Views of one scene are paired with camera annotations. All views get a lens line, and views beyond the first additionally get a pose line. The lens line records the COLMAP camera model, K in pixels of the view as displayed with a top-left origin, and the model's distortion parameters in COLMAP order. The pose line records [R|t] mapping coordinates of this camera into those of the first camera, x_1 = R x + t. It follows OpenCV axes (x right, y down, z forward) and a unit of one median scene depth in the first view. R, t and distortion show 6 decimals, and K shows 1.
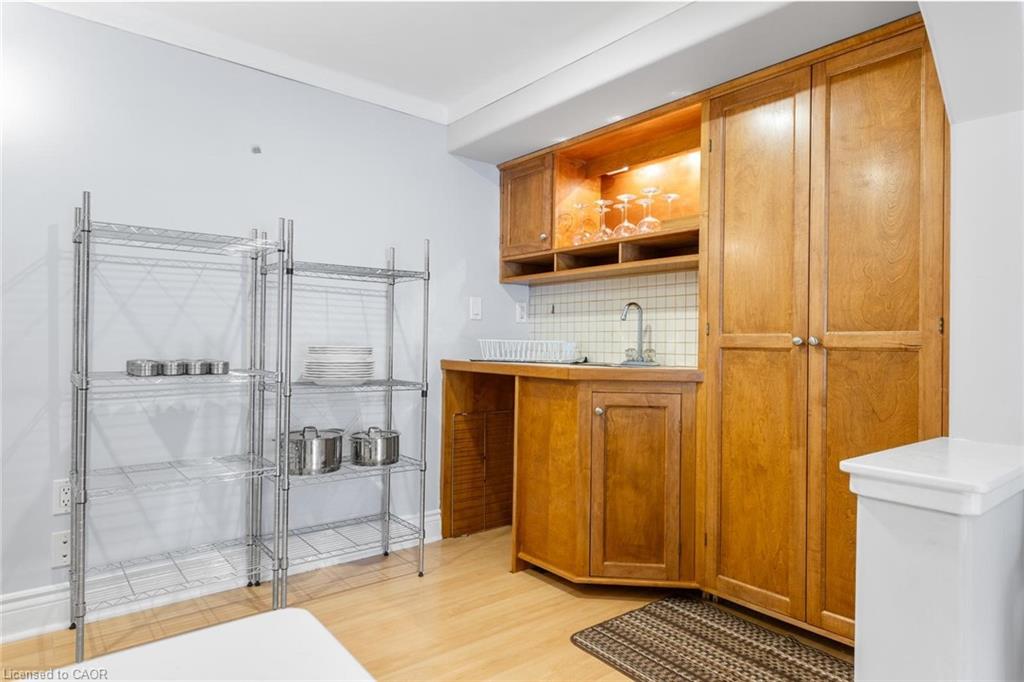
lens RADIAL K [[587.3, 0, 517.1], [0, 587.3, 340.8], [0, 0, 1]] dist [-0.023908, -0.000945]
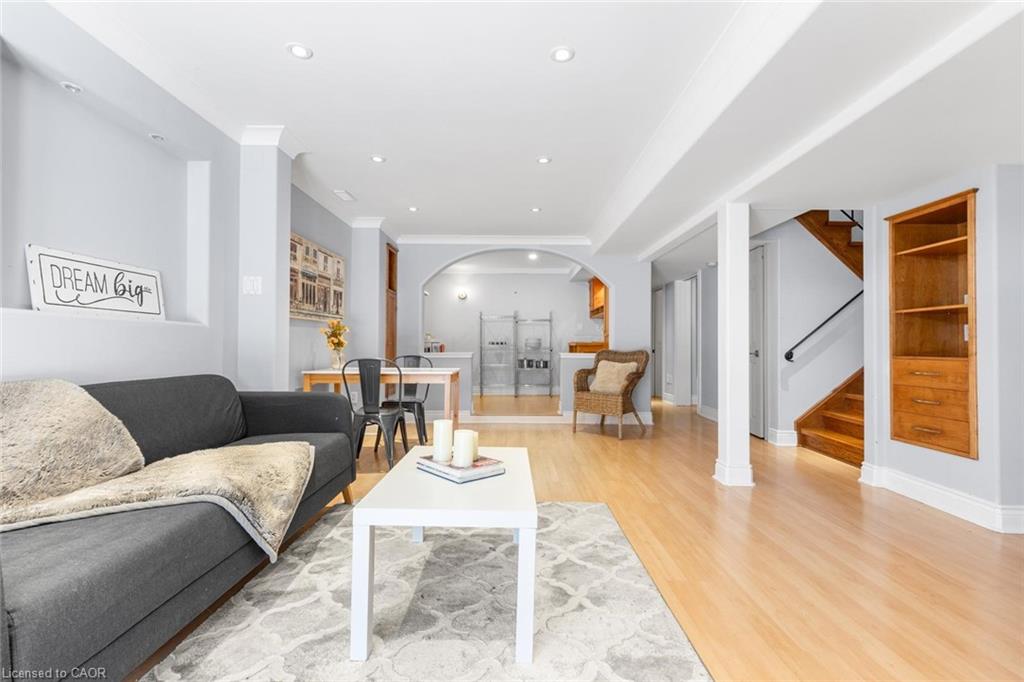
lens RADIAL K [[466.7, 0, 510.2], [0, 466.7, 340.7], [0, 0, 1]] dist [0.007963, -0.000858]
pose [[0.762222, -0.022329, -0.646931, 1.759515], [0.016657, 0.999751, -0.014881, 0.071942], [0.647102, 0.000567, 0.762403, -1.660125]]
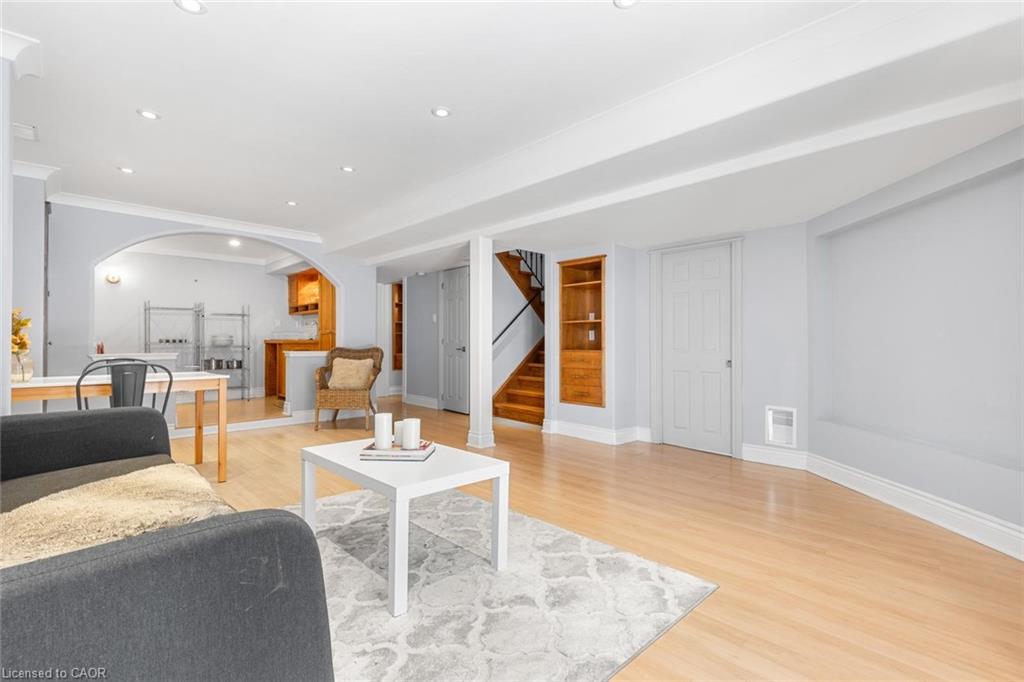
lens RADIAL K [[466.7, 0, 515.1], [0, 466.7, 338.1], [0, 0, 1]] dist [0.007963, -0.000858]
pose [[0.997306, -0.017935, 0.071123, 1.330252], [0.017783, 0.999838, 0.002769, 0.050042], [-0.071161, -0.001497, 0.997464, -2.062049]]
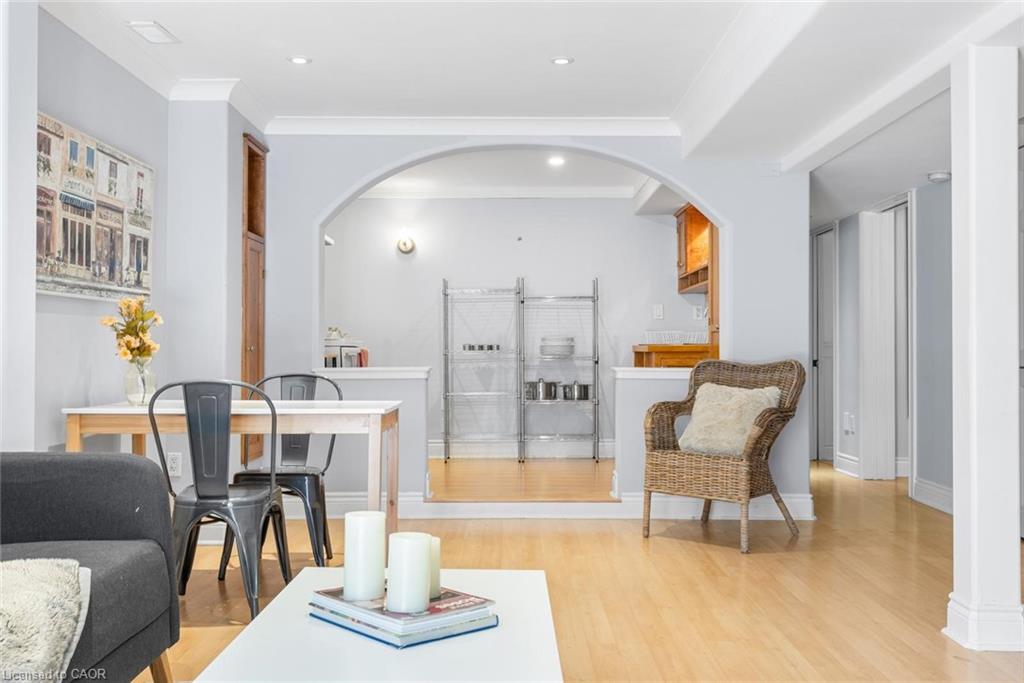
lens RADIAL K [[1004.5, 0, 511.5], [0, 1004.5, 339.7], [0, 0, 1]] dist [0.006874, 0.000000]
pose [[0.764385, -0.026145, -0.644229, 1.765793], [0.019900, 0.999658, -0.016958, 0.072379], [0.644453, 0.000142, 0.764644, -1.668372]]
